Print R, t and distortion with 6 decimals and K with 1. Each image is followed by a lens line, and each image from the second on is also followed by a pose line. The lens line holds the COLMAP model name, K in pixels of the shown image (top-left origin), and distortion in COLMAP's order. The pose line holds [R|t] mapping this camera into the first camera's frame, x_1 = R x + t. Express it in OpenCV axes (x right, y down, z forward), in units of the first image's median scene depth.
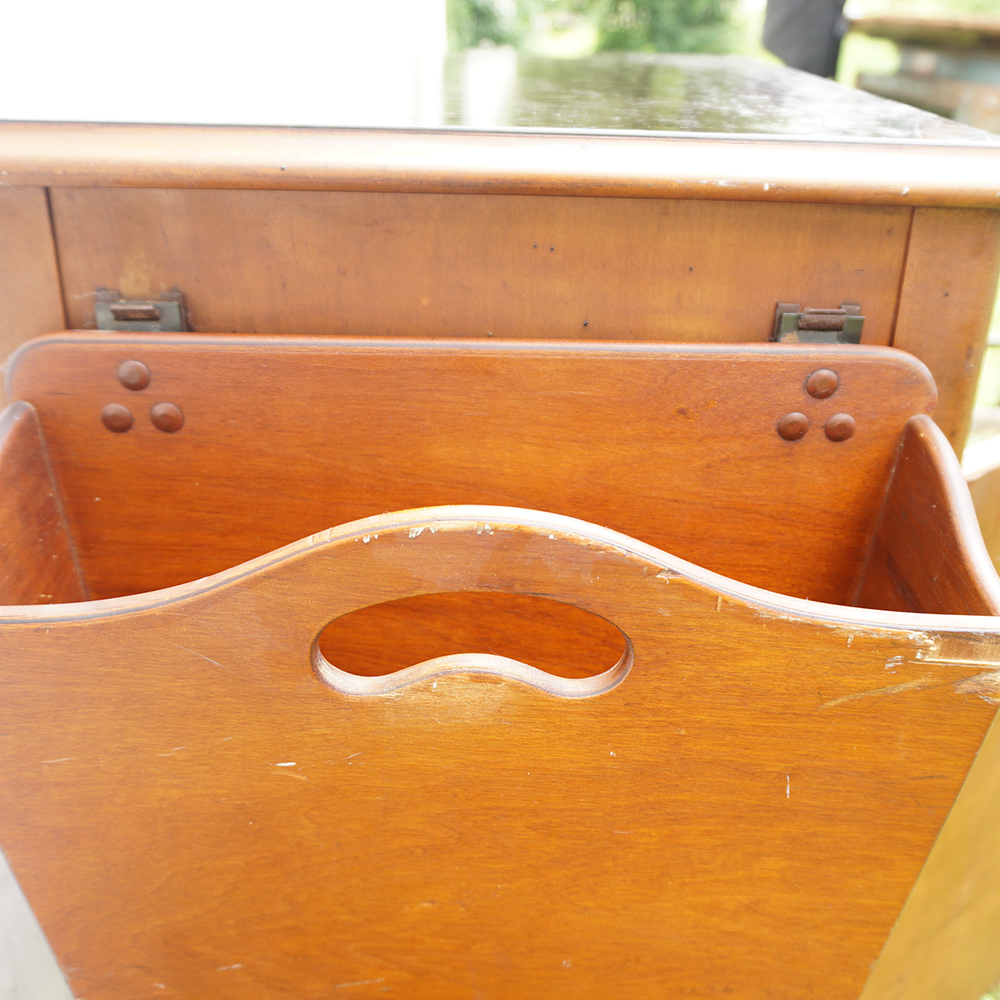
lens RADIAL K [[966.8, 0, 513.5], [0, 966.8, 501.3], [0, 0, 1]] dist [-0.043064, 0.020940]
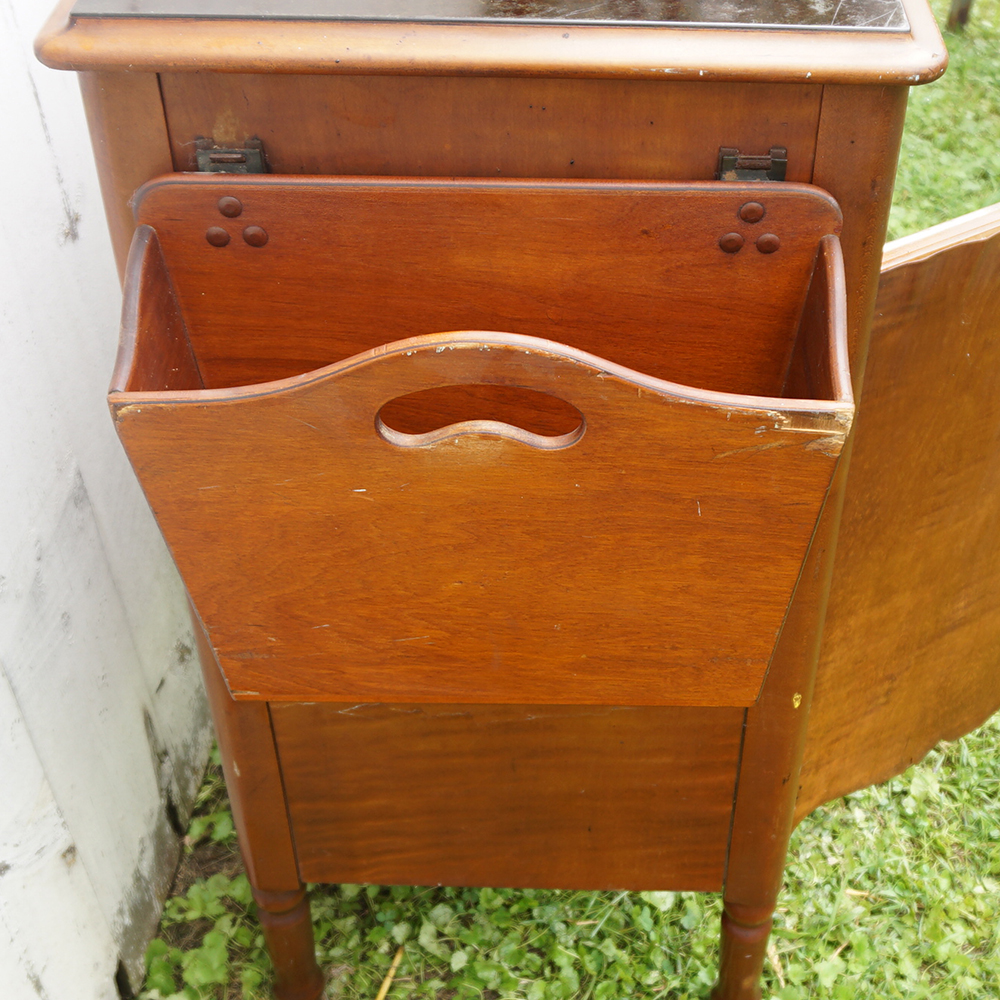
lens RADIAL K [[966.8, 0, 513.5], [0, 966.8, 501.3], [0, 0, 1]] dist [-0.043064, 0.020940]
pose [[0.999114, 0.010128, -0.040852, 0.056062], [0.001775, 0.959613, 0.281319, -0.115369], [0.042052, -0.281142, 0.958744, -0.378830]]
